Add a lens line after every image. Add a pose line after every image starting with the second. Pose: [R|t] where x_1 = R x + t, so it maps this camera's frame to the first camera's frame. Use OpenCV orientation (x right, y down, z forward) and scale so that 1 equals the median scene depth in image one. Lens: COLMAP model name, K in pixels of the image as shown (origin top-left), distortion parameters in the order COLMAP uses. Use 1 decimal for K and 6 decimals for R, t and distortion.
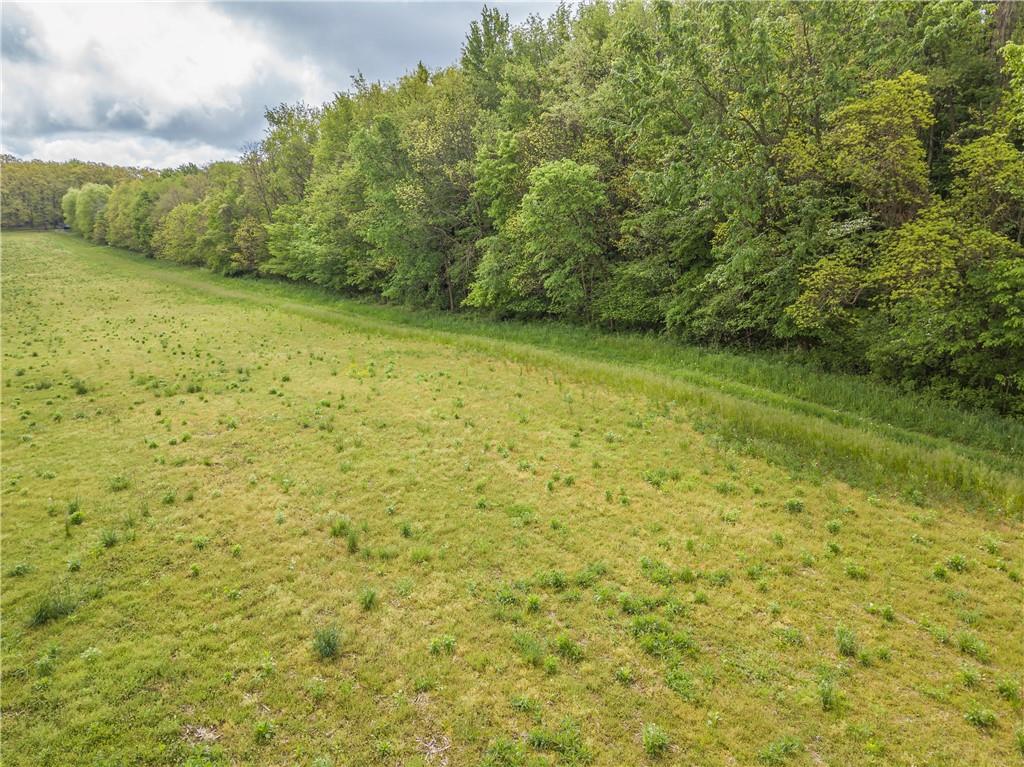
lens RADIAL K [[796.8, 0, 464.1], [0, 796.8, 371.4], [0, 0, 1]] dist [0.030820, 0.015997]
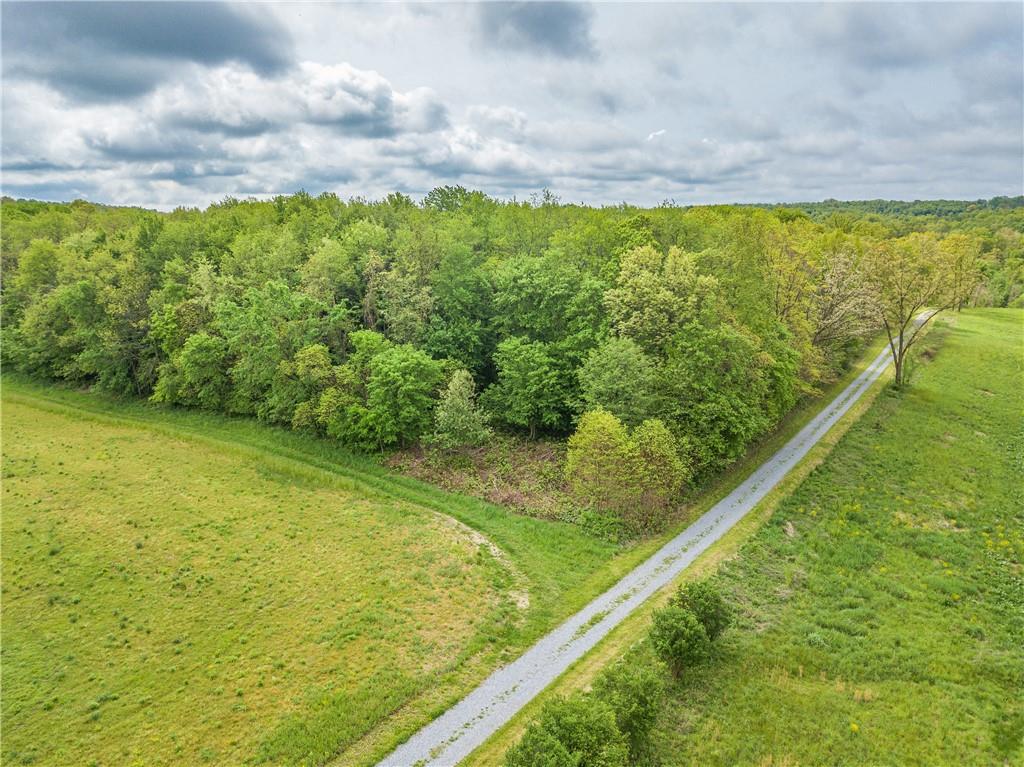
lens RADIAL K [[796.8, 0, 502.7], [0, 796.8, 389.0], [0, 0, 1]] dist [0.030820, 0.015997]
pose [[0.904545, -0.077171, 0.419336, -0.041818], [0.065508, 0.996961, 0.042164, -0.148989], [-0.421315, -0.010669, 0.906852, -1.015056]]
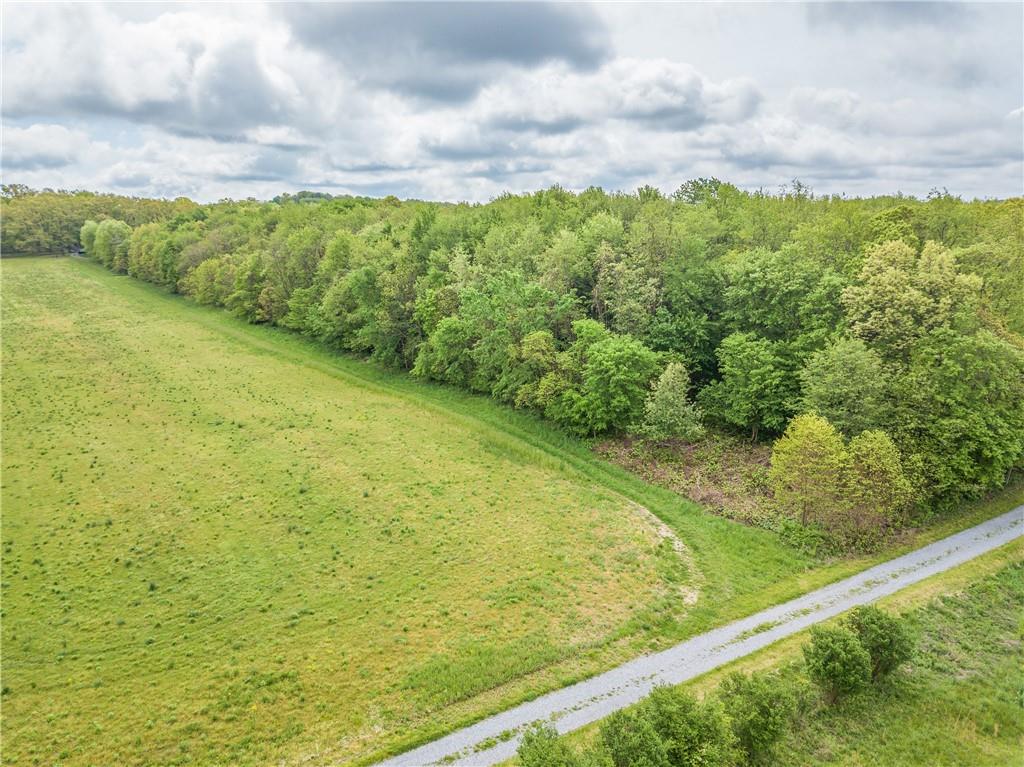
lens RADIAL K [[796.8, 0, 502.8], [0, 796.8, 388.1], [0, 0, 1]] dist [0.030820, 0.015997]
pose [[0.996683, -0.003380, 0.081312, 0.074084], [0.000442, 0.999347, 0.036127, -0.134262], [-0.081381, -0.035971, 0.996034, -1.081813]]
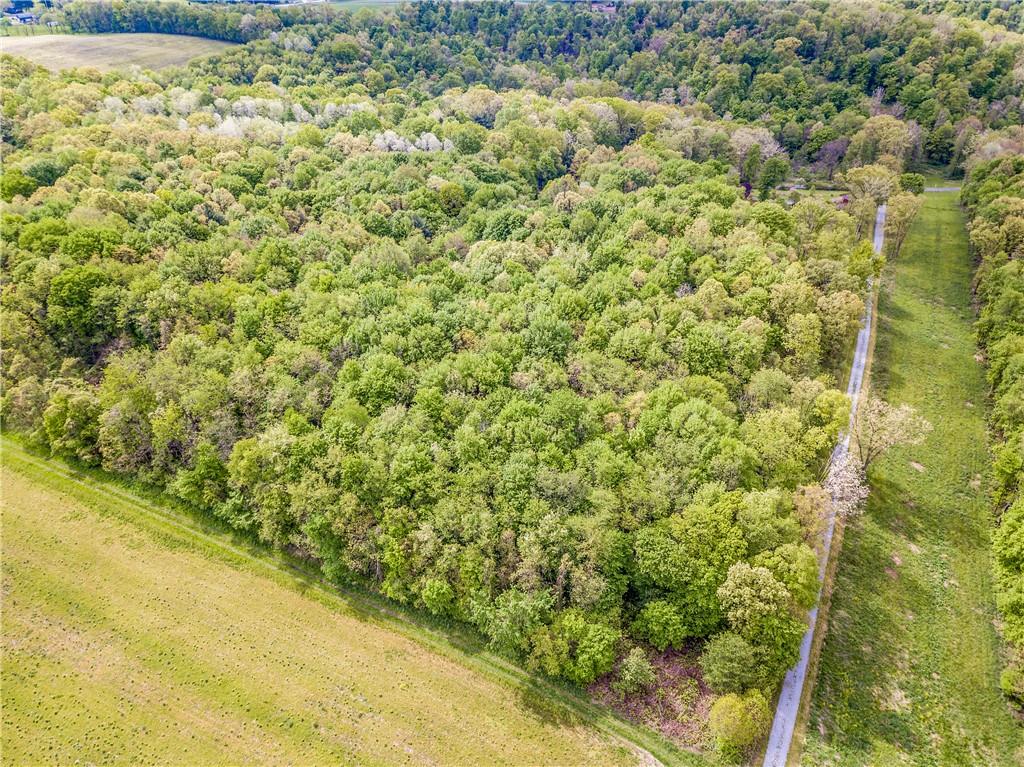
lens RADIAL K [[796.8, 0, 506.6], [0, 796.8, 383.5], [0, 0, 1]] dist [0.030820, 0.015997]
pose [[0.842886, -0.277649, 0.460927, -0.755983], [0.090917, 0.917765, 0.386577, -1.887322], [-0.530355, -0.283935, 0.798814, -1.194422]]
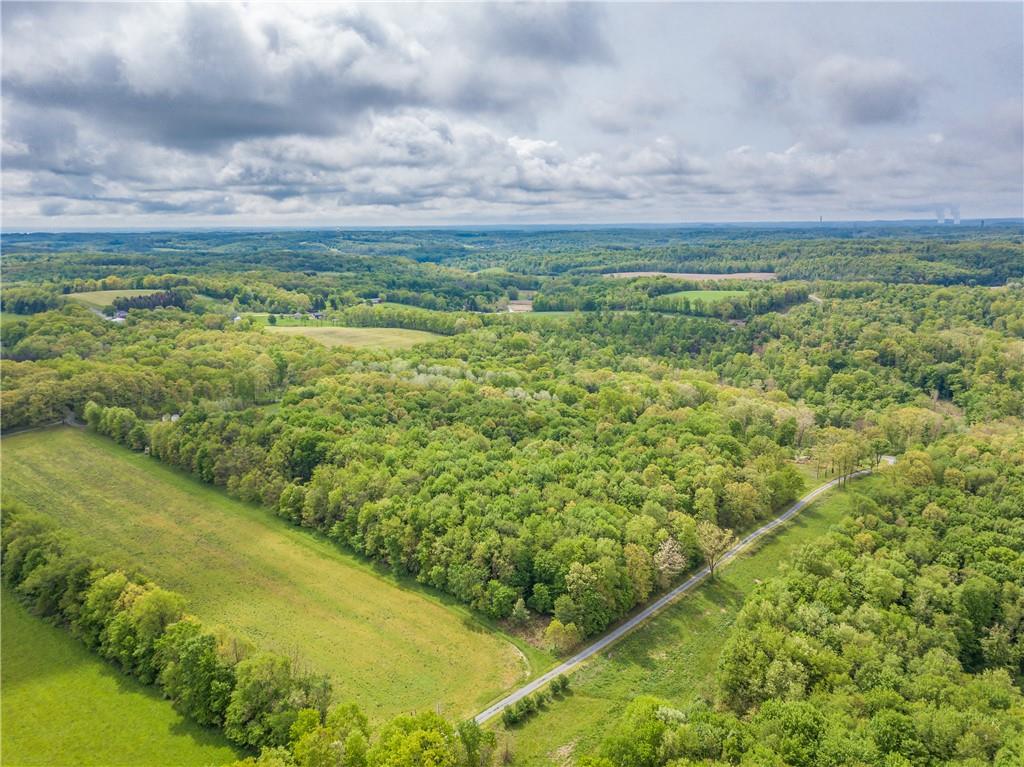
lens RADIAL K [[796.8, 0, 508.6], [0, 796.8, 364.4], [0, 0, 1]] dist [0.030820, 0.015997]
pose [[0.954657, -0.038471, 0.295213, -0.992786], [0.040427, 0.999182, -0.000521, -1.598530], [-0.294951, 0.012431, 0.955431, -4.449020]]
